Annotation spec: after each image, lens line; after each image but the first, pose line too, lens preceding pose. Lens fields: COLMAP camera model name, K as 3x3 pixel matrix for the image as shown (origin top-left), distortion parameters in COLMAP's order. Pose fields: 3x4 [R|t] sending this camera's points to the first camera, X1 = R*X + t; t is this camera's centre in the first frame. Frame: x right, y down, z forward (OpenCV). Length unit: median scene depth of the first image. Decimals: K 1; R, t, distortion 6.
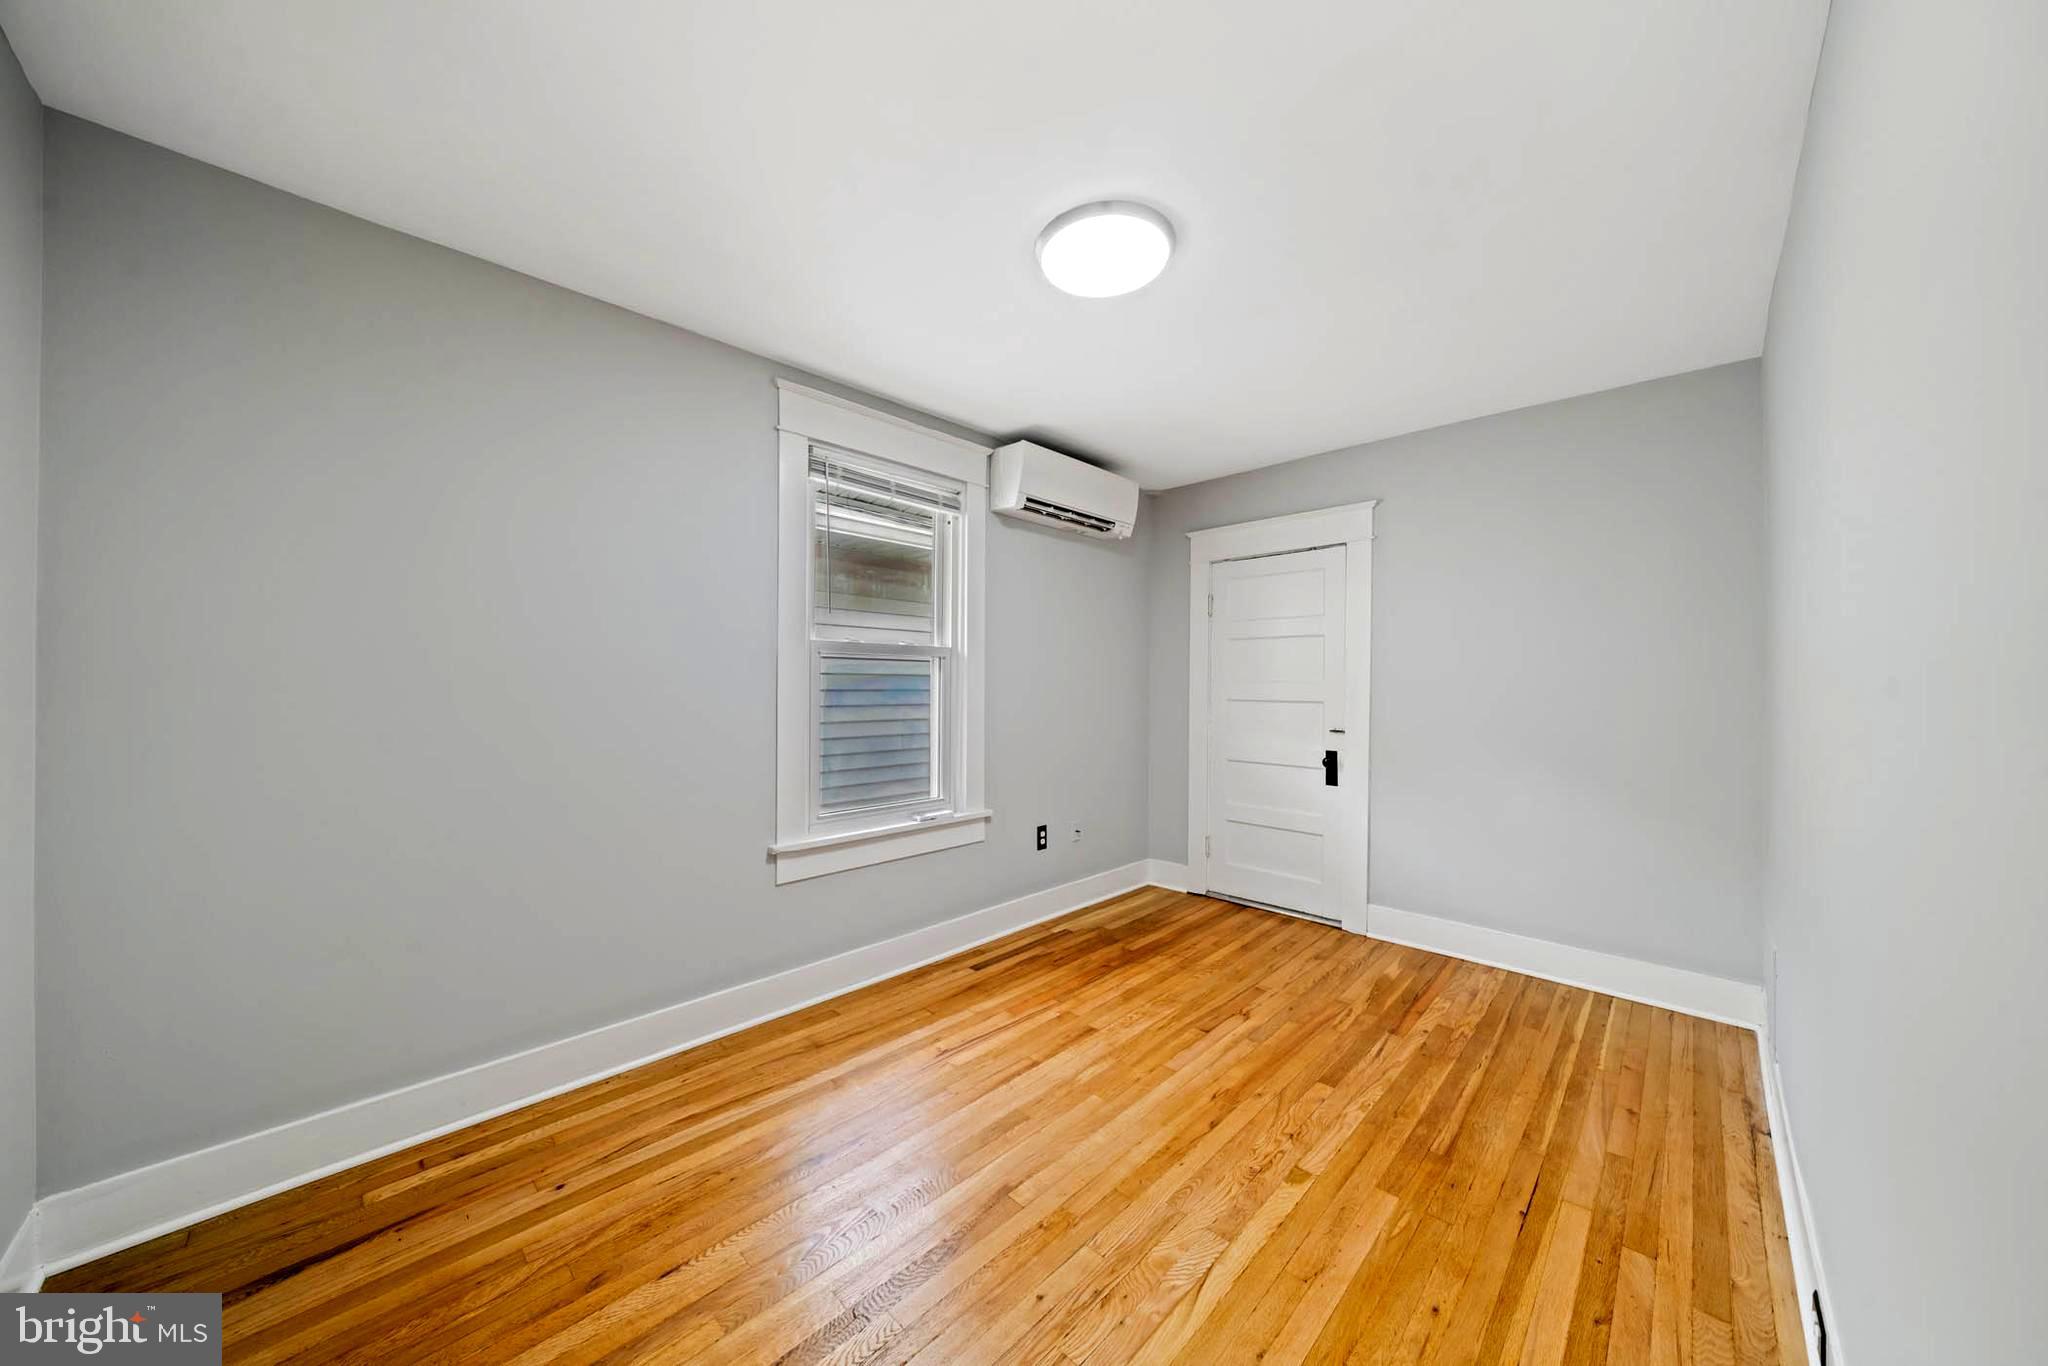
lens RADIAL K [[710.9, 0, 1011.0], [0, 710.9, 687.5], [0, 0, 1]] dist [-0.005323, 0.000135]
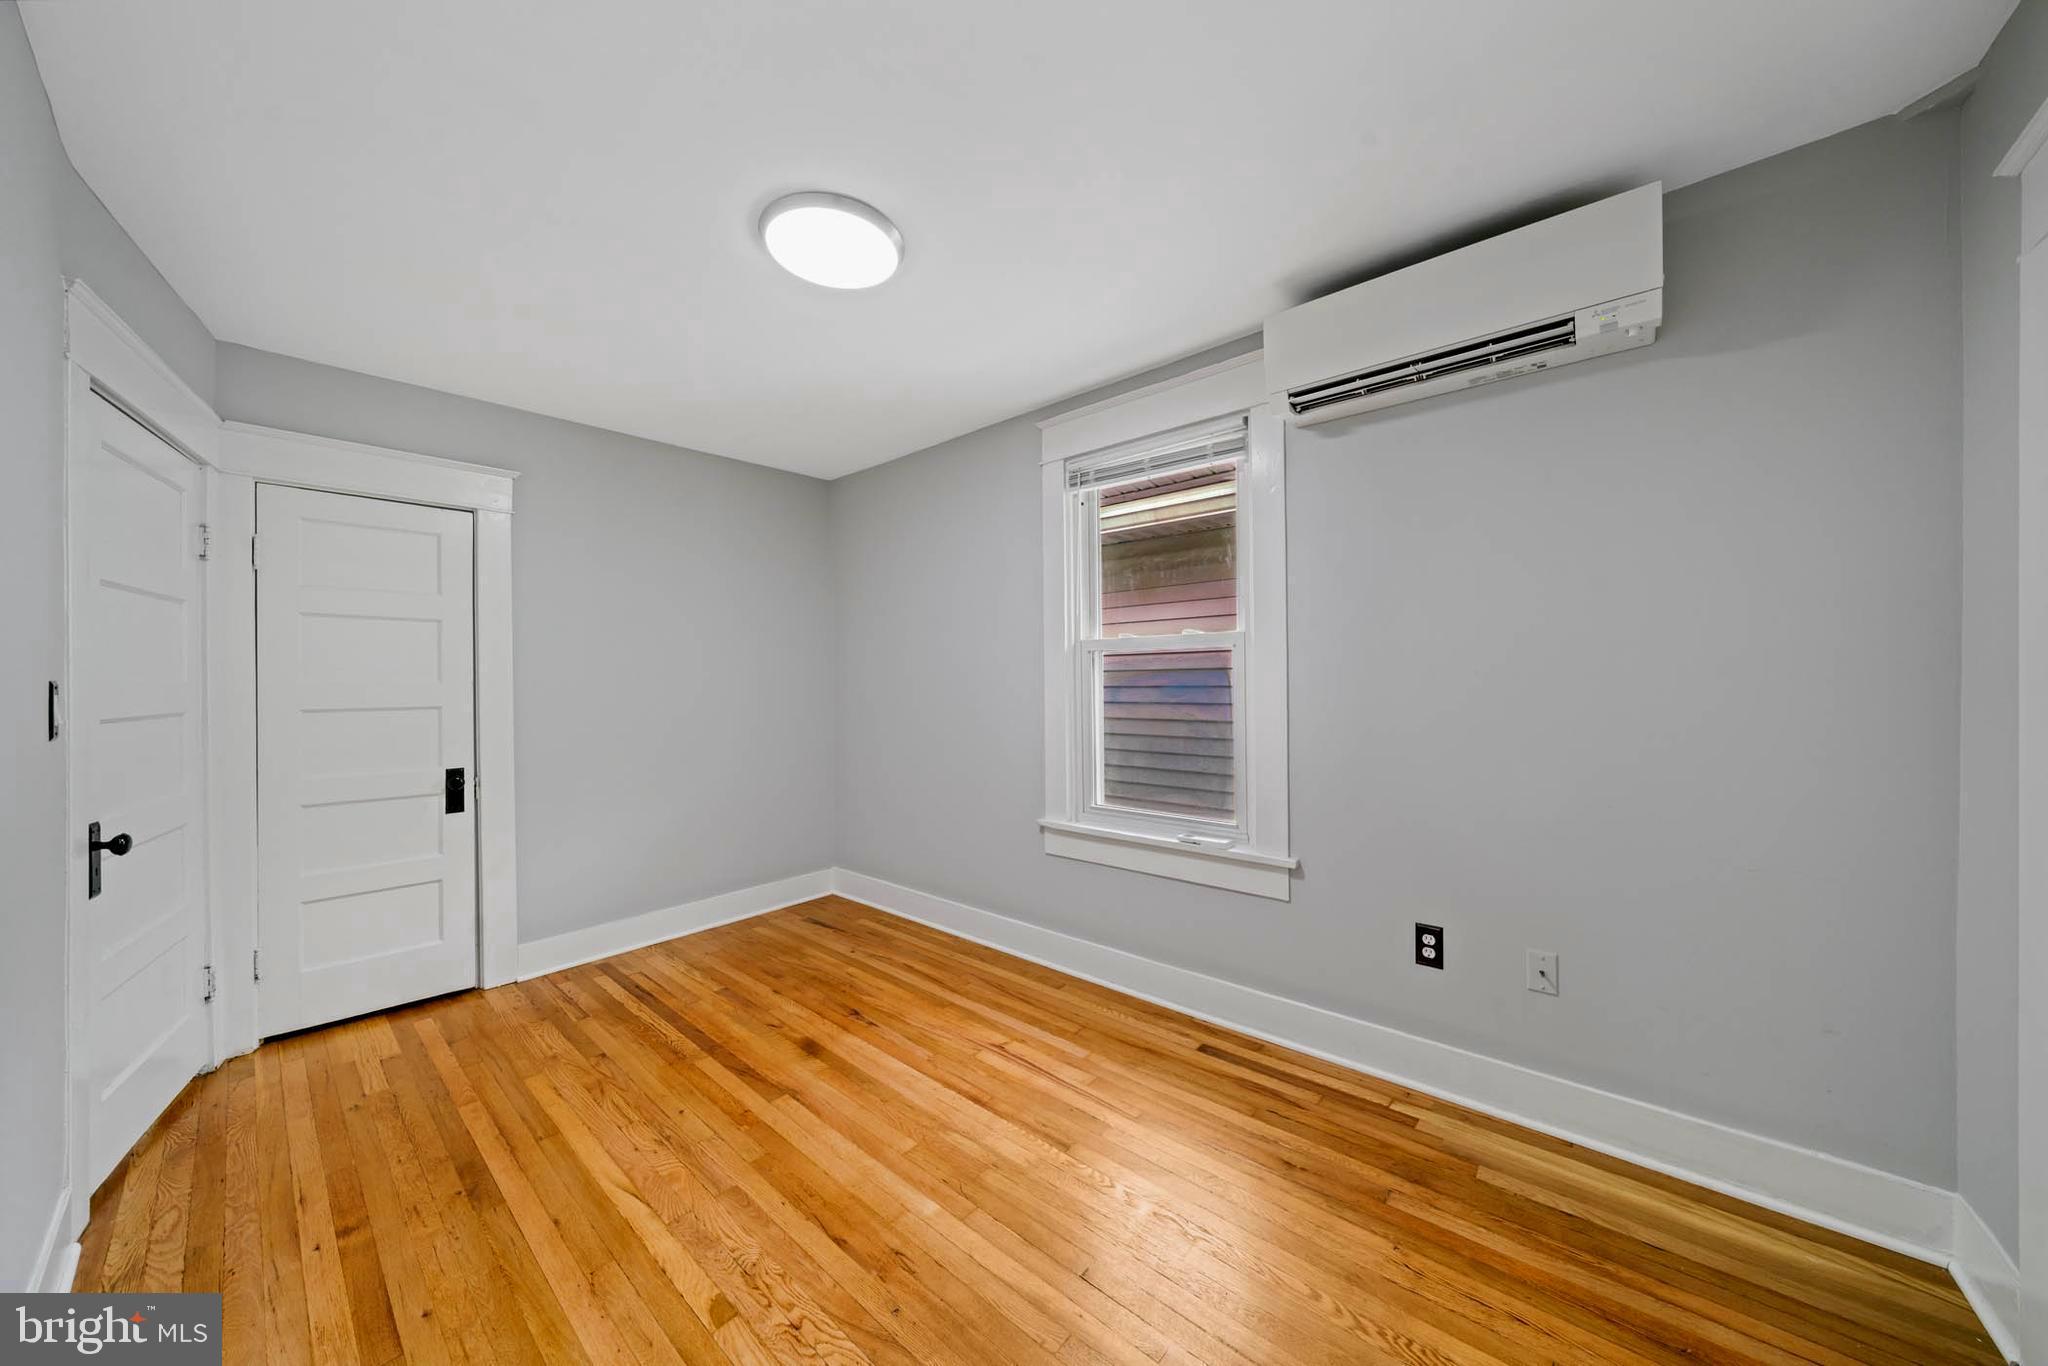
lens RADIAL K [[710.9, 0, 1023.0], [0, 710.9, 684.8], [0, 0, 1]] dist [-0.005323, 0.000135]
pose [[0.036912, -0.003209, -0.999313, 0.770052], [0.006439, 0.999975, -0.002974, 0.002277], [0.999298, -0.006325, 0.036932, 0.840168]]
